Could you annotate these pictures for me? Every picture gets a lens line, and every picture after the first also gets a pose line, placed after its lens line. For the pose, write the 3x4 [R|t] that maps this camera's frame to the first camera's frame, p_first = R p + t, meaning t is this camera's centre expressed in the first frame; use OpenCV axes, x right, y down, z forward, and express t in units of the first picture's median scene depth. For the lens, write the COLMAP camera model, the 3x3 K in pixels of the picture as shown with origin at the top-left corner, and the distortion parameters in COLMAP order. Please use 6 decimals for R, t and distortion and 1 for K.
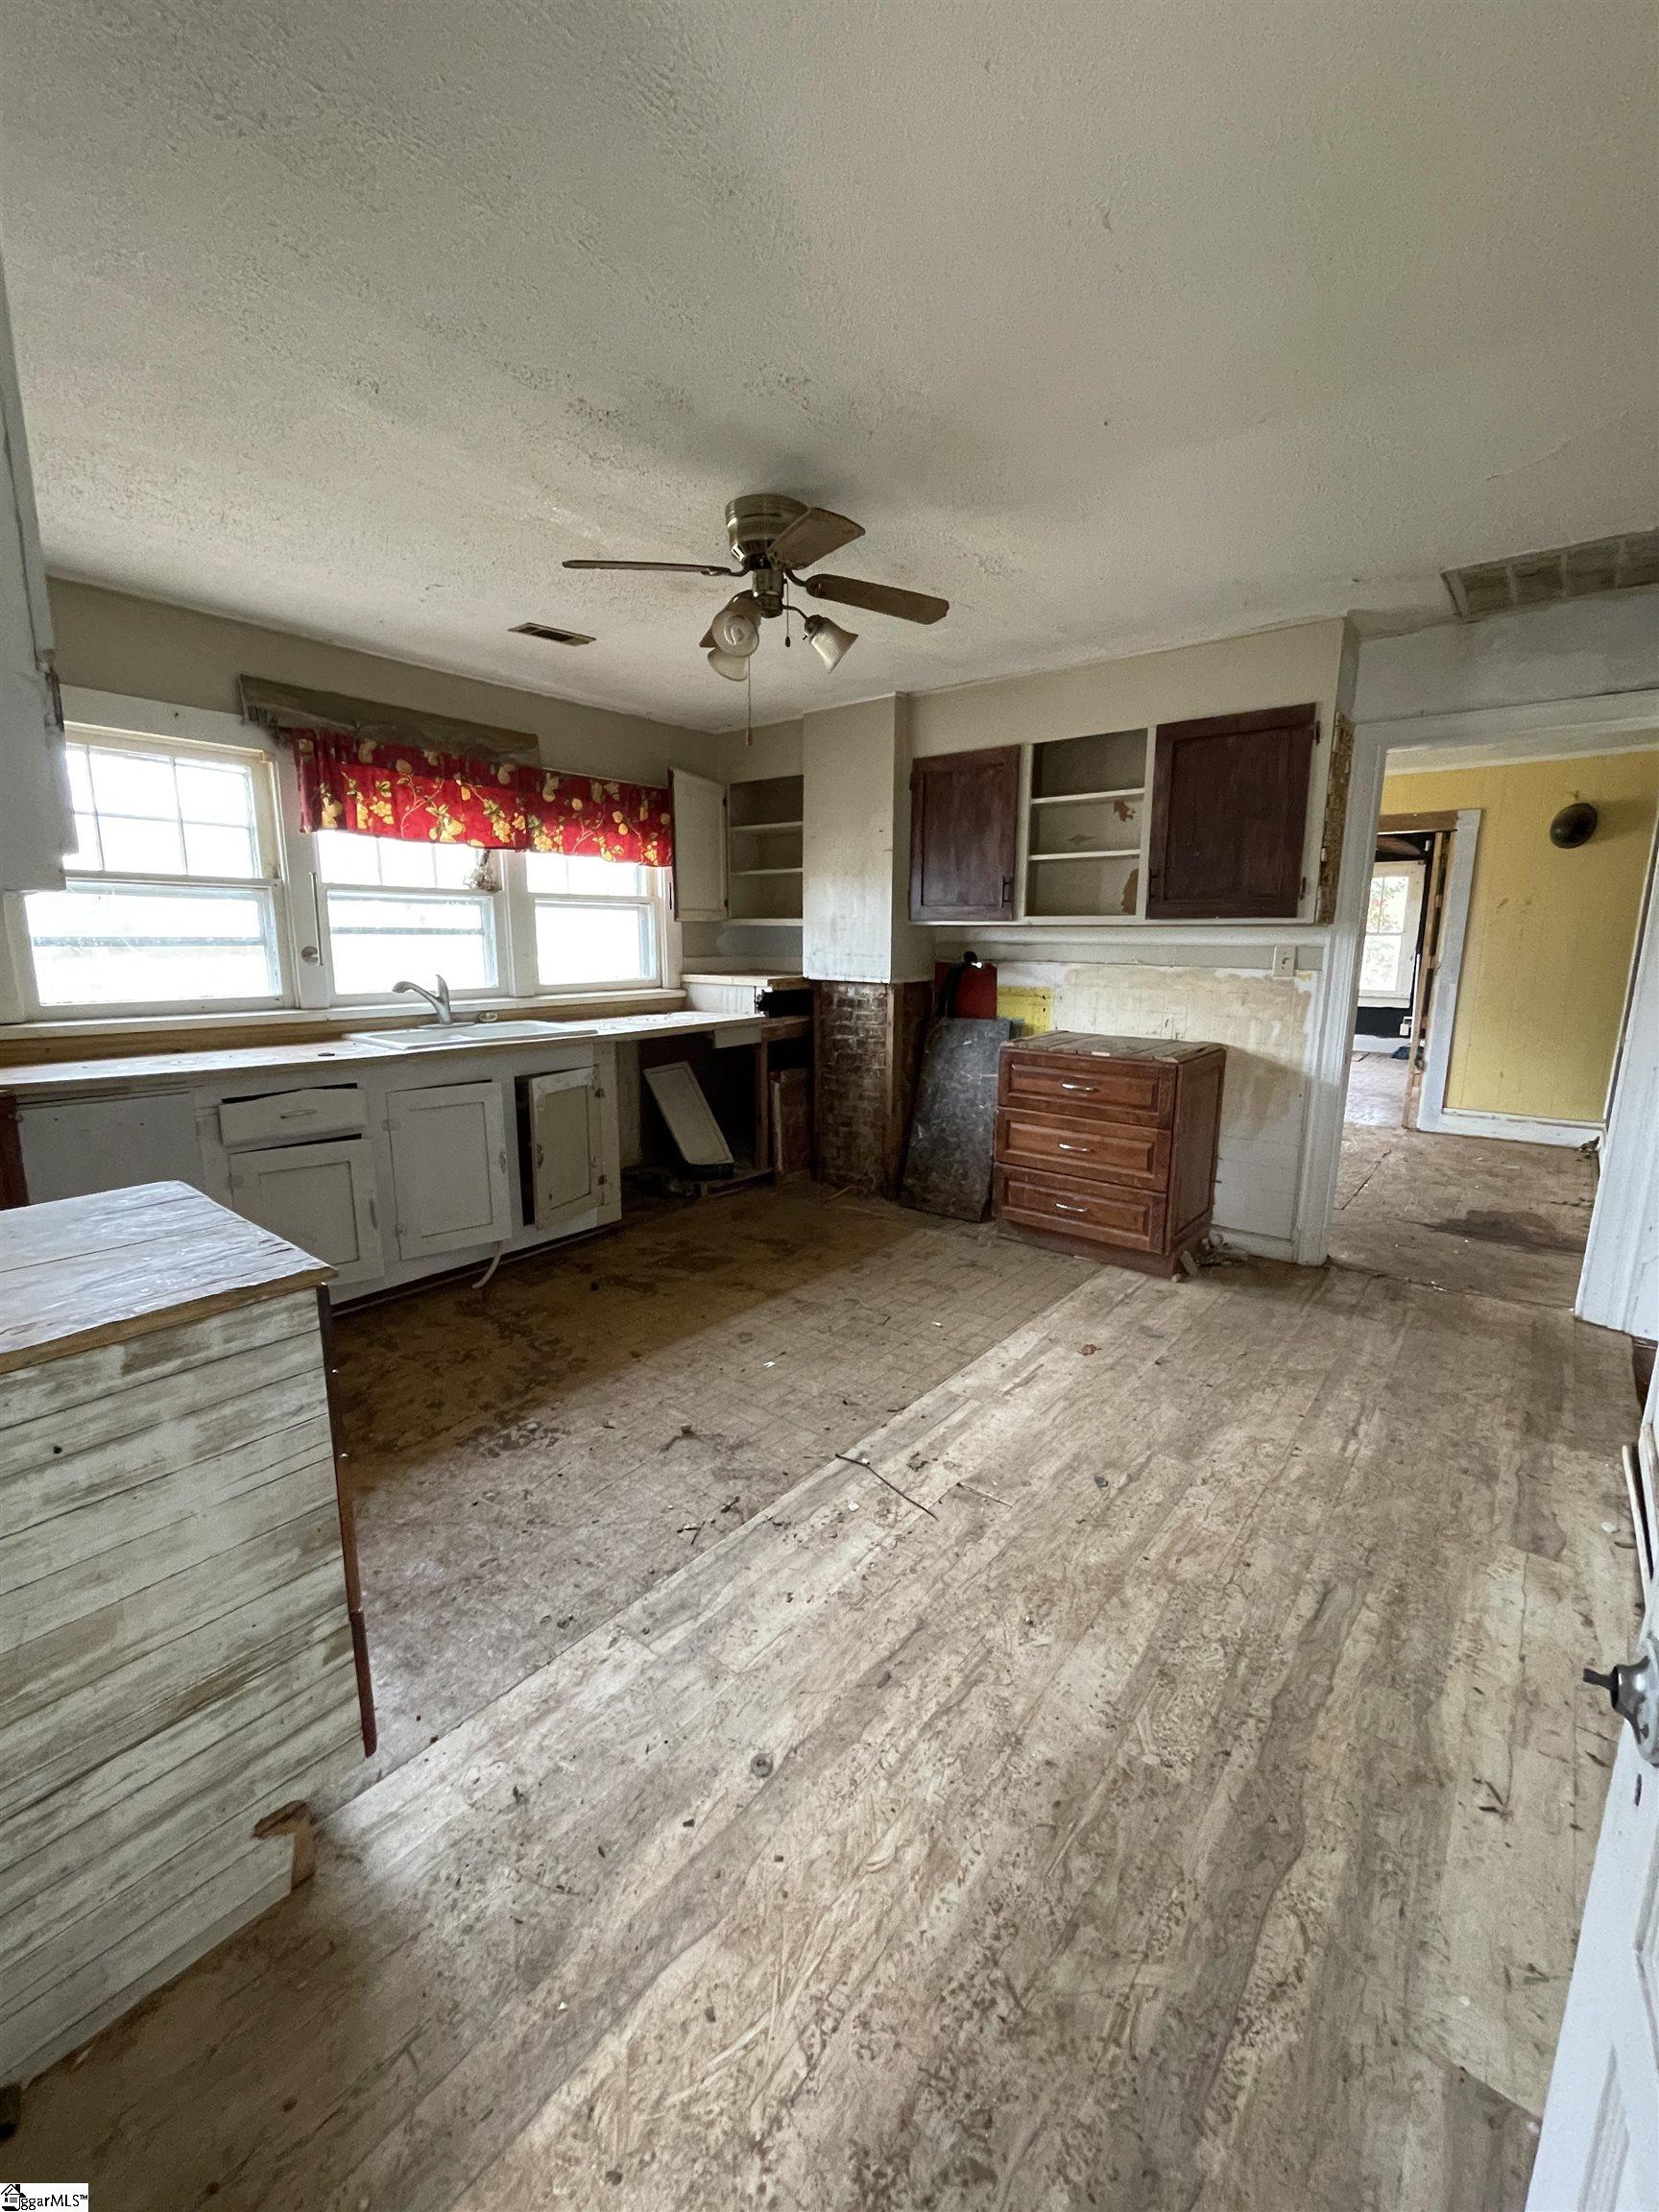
lens RADIAL K [[916.3, 0, 829.5], [0, 916.3, 1106.0], [0, 0, 1]] dist [0.000038, -0.000248]
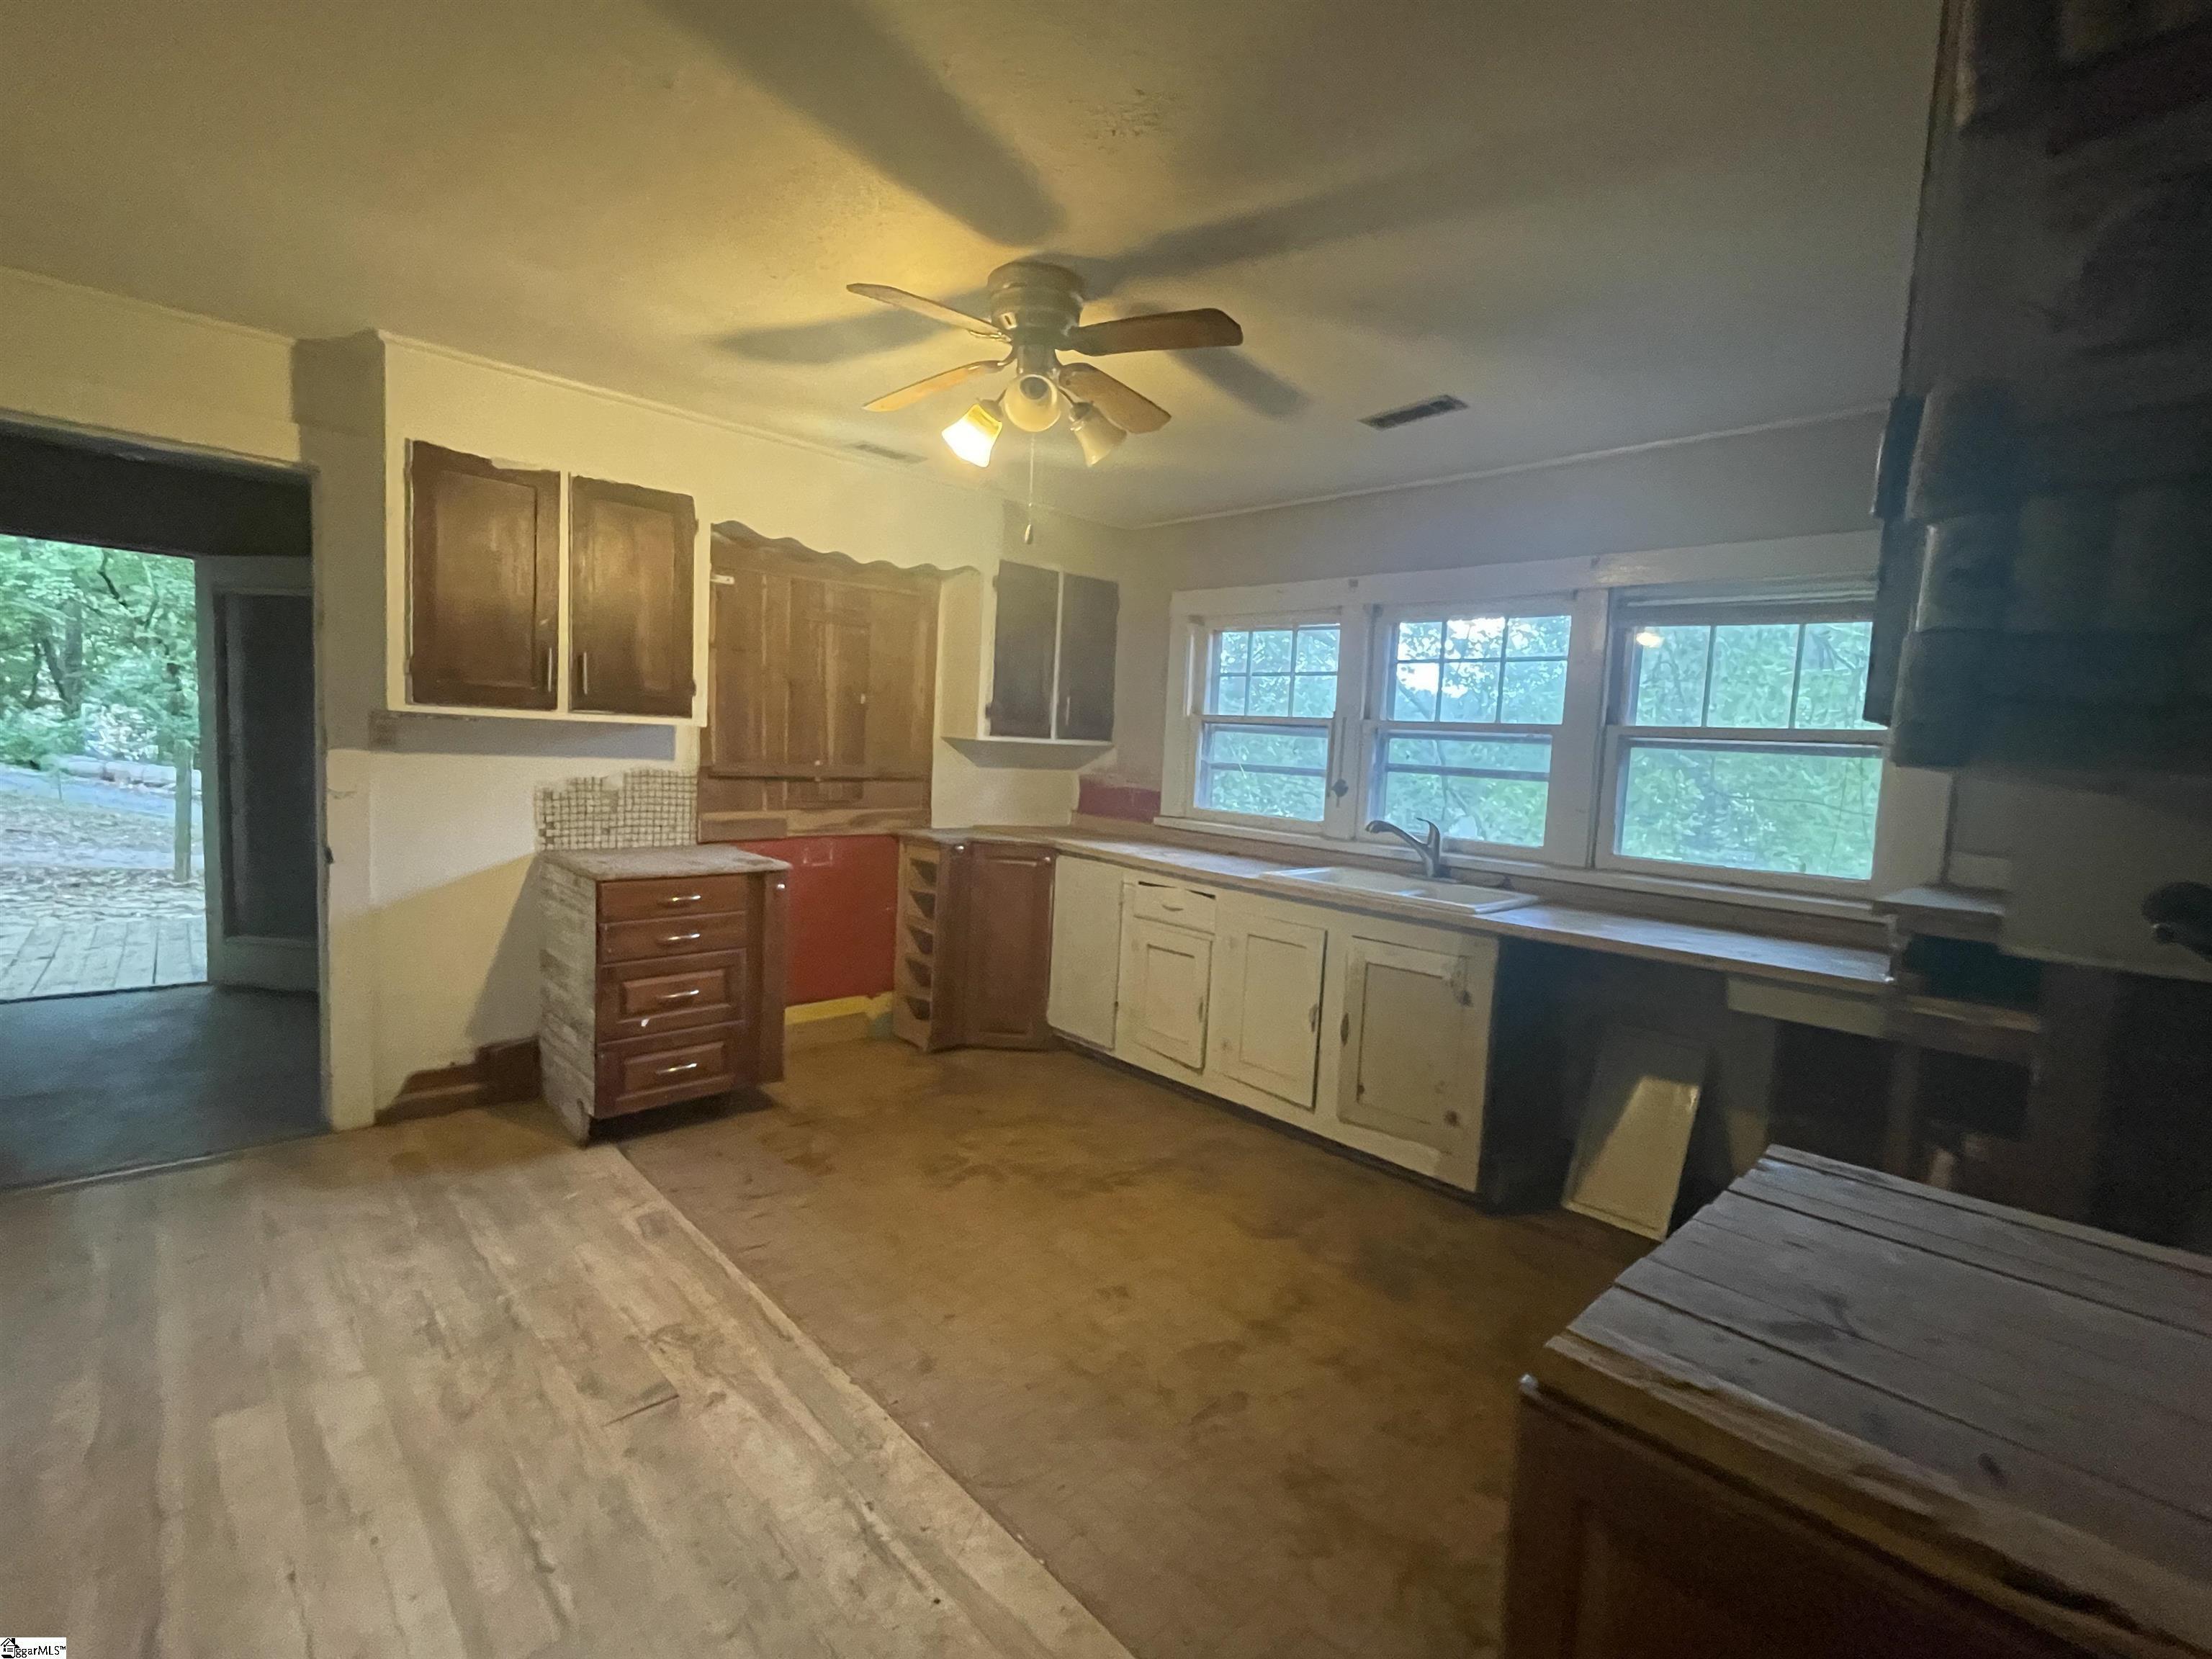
lens RADIAL K [[1006.2, 0, 1106.0], [0, 1006.2, 829.5], [0, 0, 1]] dist [-0.002324, -0.000105]
pose [[-0.142316, 0.074411, -0.987020, 0.705087], [-0.232438, 0.966774, 0.106399, -0.203307], [0.962143, 0.244563, -0.120292, 1.010007]]
